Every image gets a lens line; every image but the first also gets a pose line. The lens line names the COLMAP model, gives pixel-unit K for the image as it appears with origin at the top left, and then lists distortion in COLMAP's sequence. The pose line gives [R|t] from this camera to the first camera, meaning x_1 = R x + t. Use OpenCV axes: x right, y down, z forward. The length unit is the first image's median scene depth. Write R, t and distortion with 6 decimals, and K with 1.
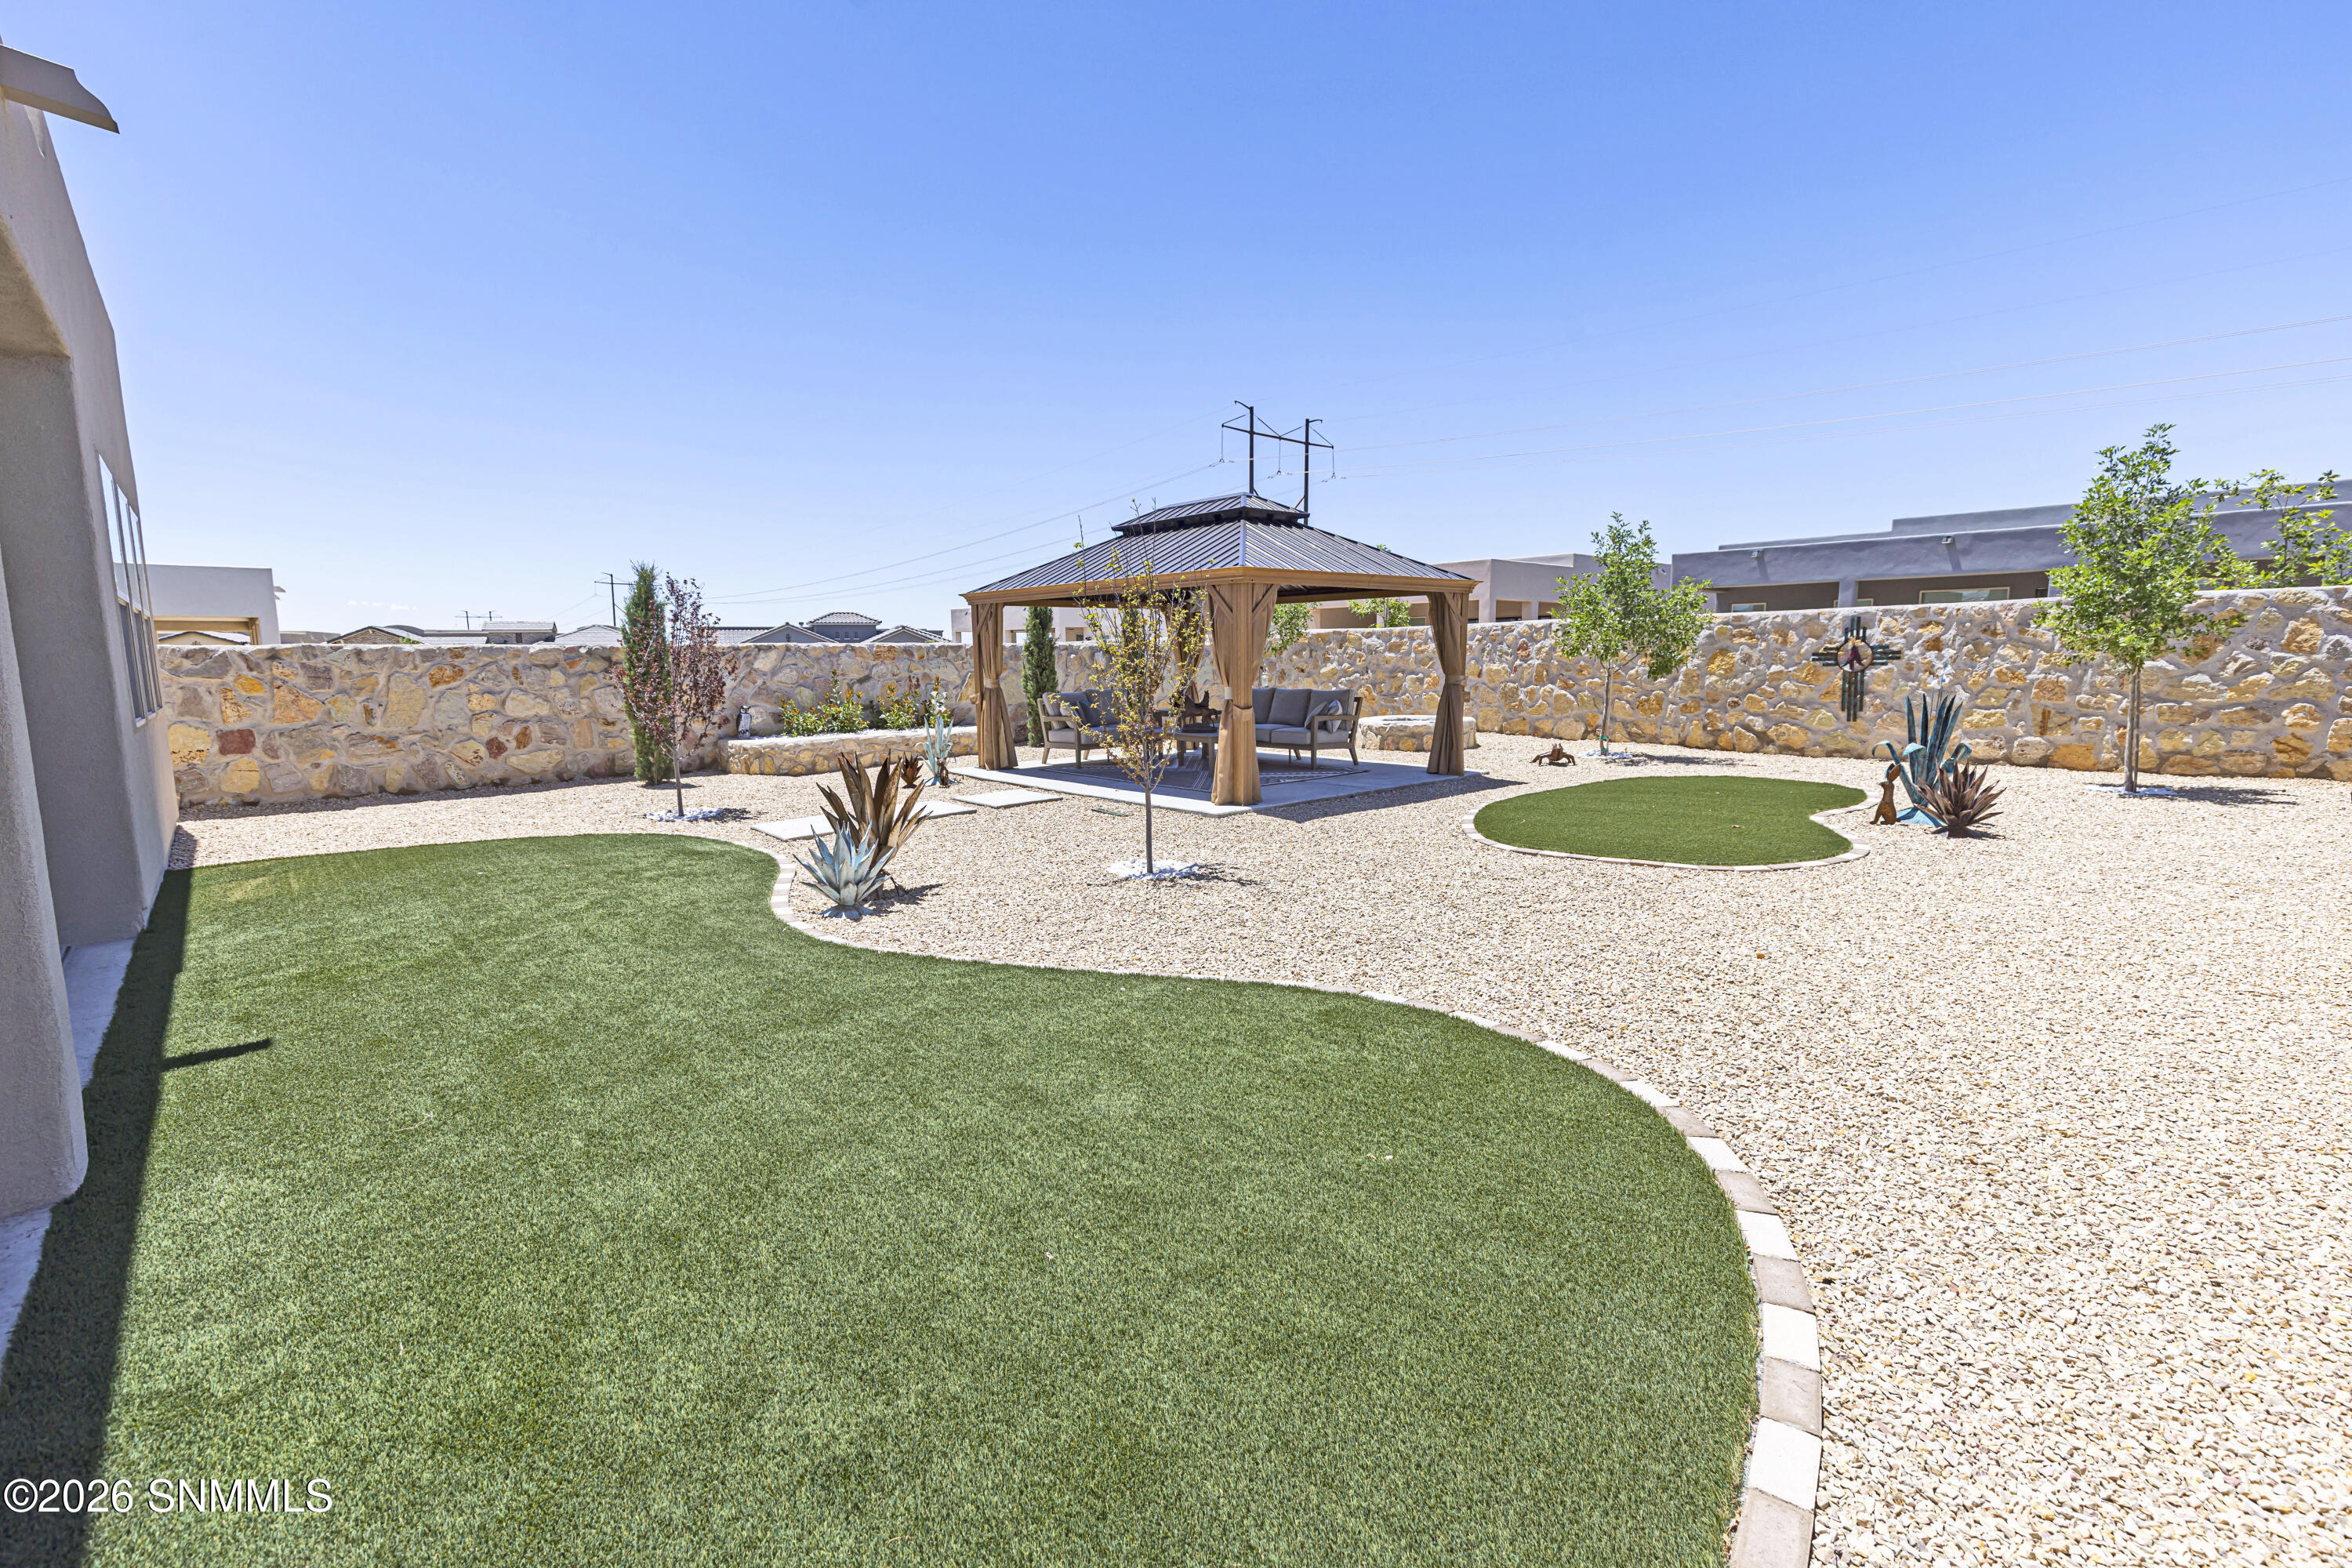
lens RADIAL K [[1046.4, 0, 1185.9], [0, 1046.4, 779.4], [0, 0, 1]] dist [0.001569, 0.000610]
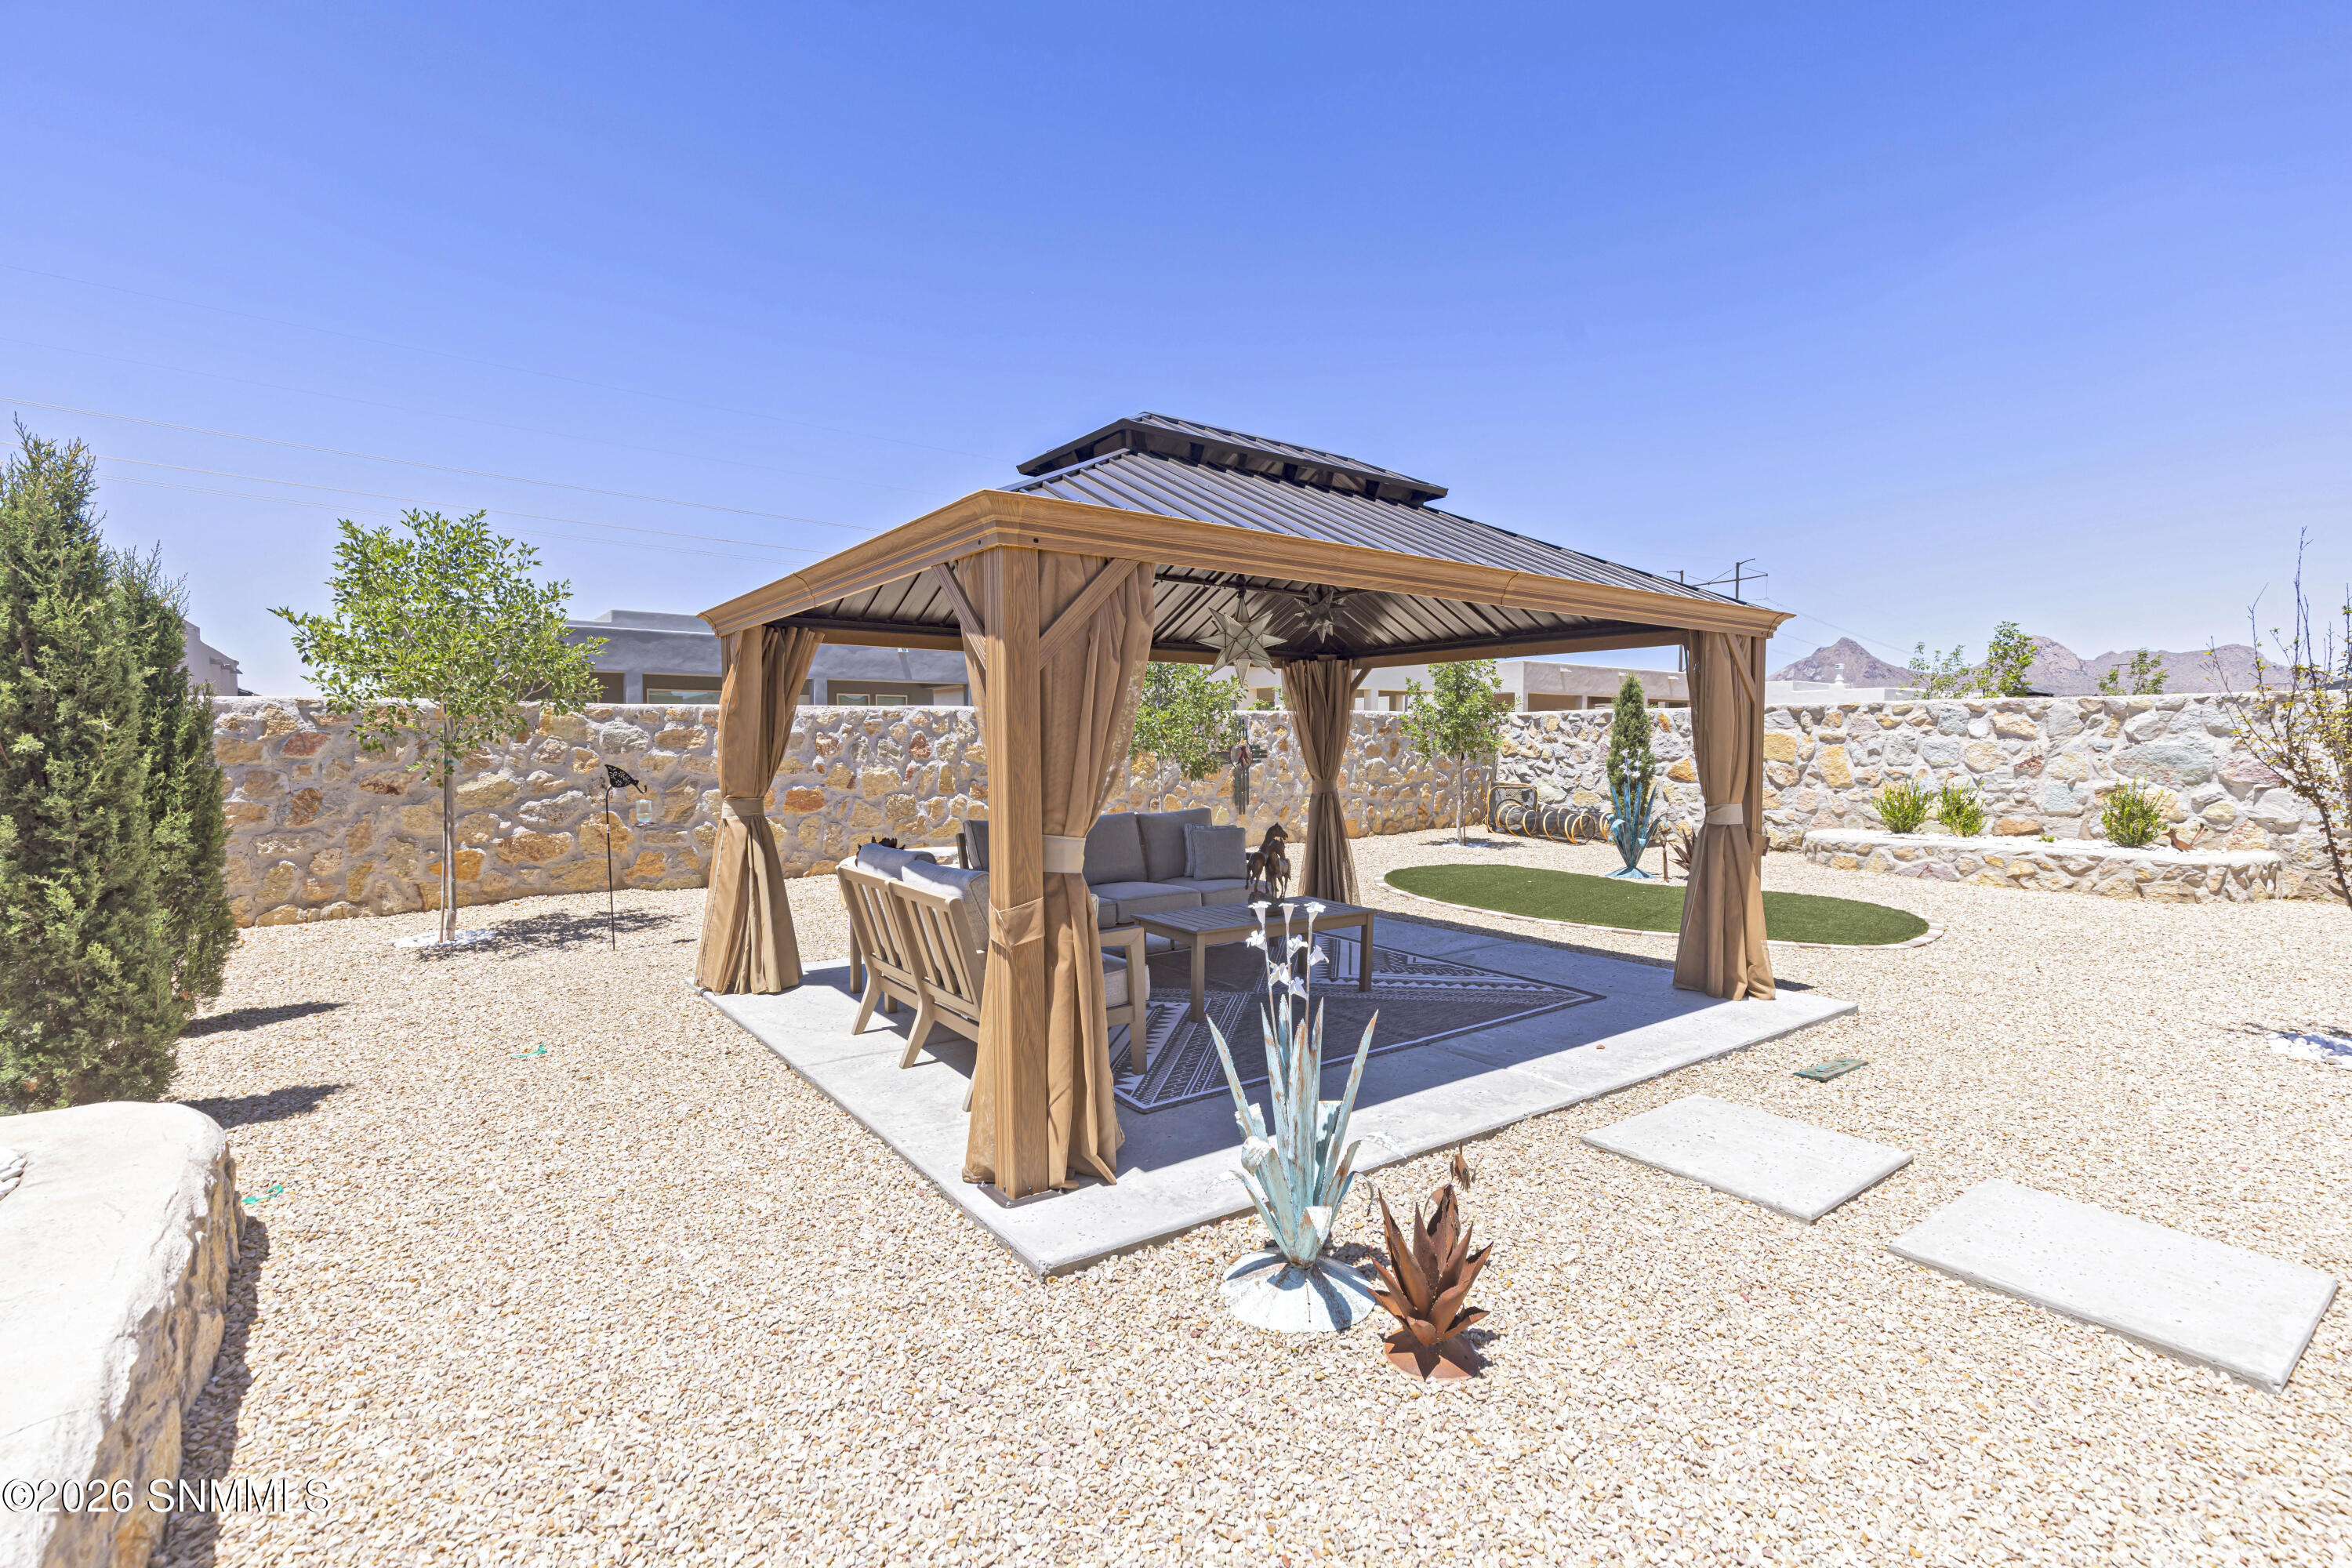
lens RADIAL K [[1046.4, 0, 1178.4], [0, 1046.4, 791.8], [0, 0, 1]] dist [0.001569, 0.000610]
pose [[0.100246, -0.035293, 0.994337, -0.445435], [0.119899, 0.992516, 0.023140, -0.111062], [-0.987712, 0.116900, 0.103727, 0.945368]]
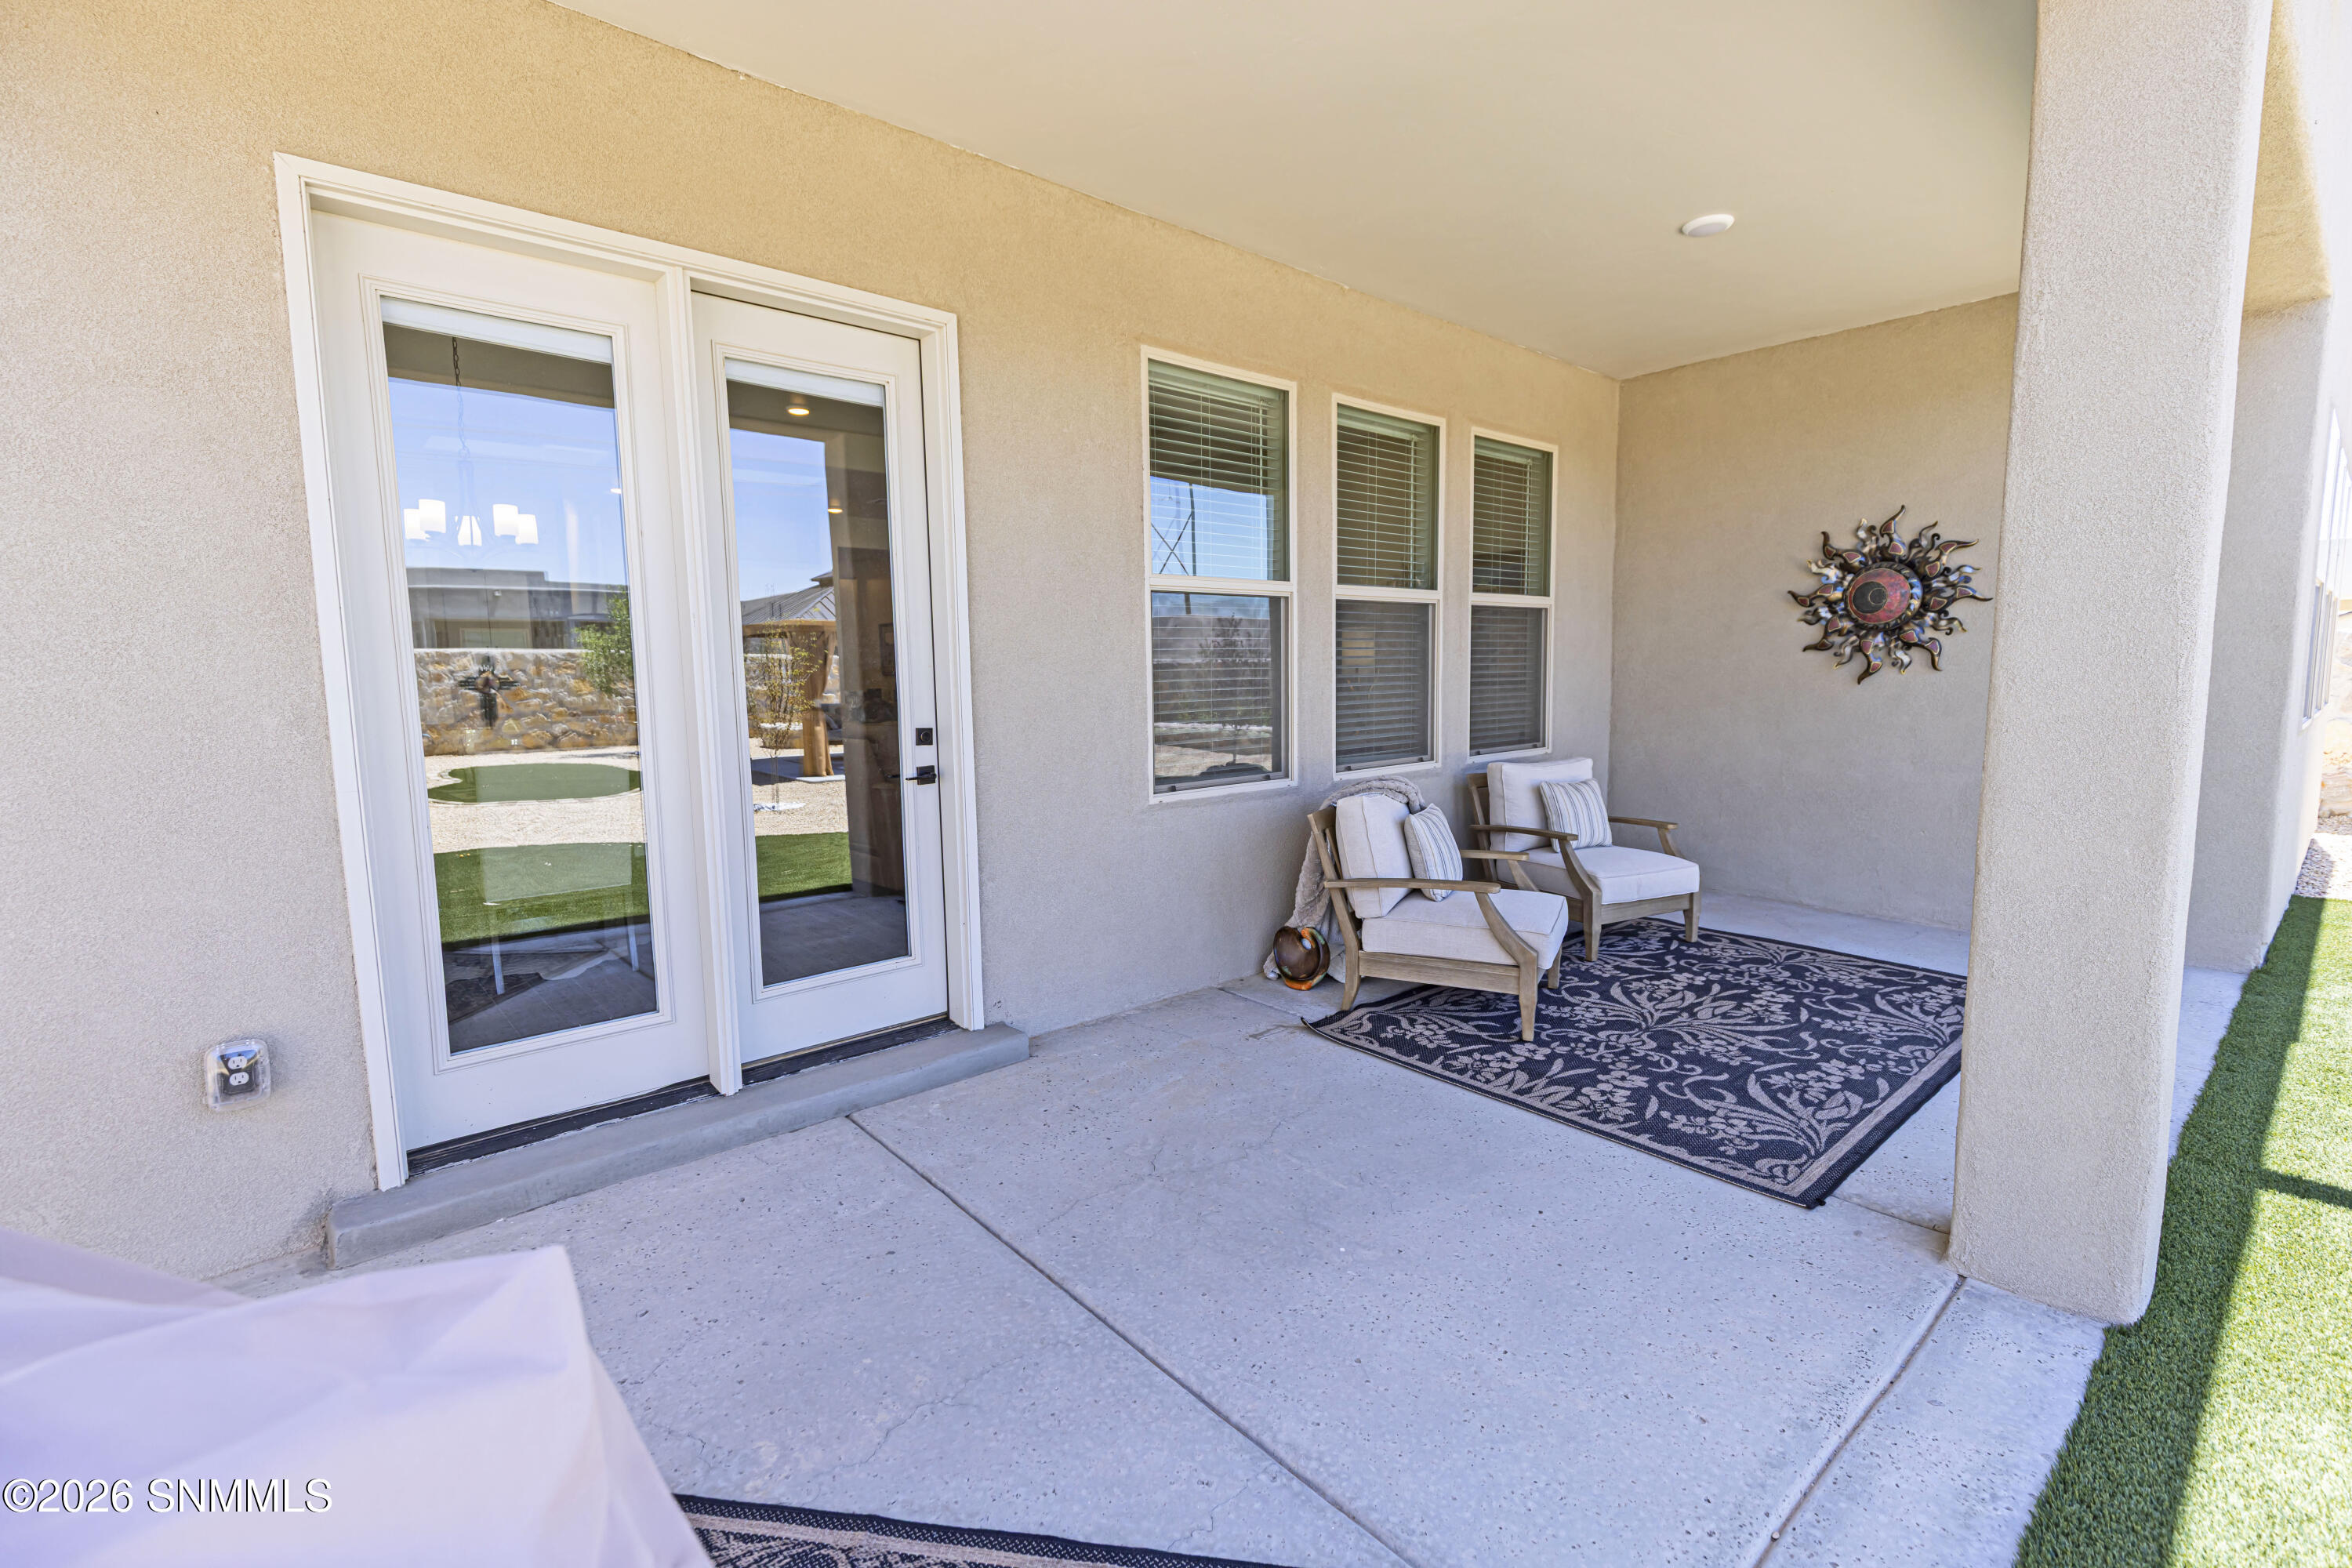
lens RADIAL K [[1046.4, 0, 1184.1], [0, 1046.4, 772.6], [0, 0, 1]] dist [0.001569, 0.000610]
pose [[-0.016914, 0.118428, -0.992819, -0.039208], [-0.106922, 0.987053, 0.119562, -0.005722], [0.994124, 0.108176, -0.004032, 0.030699]]
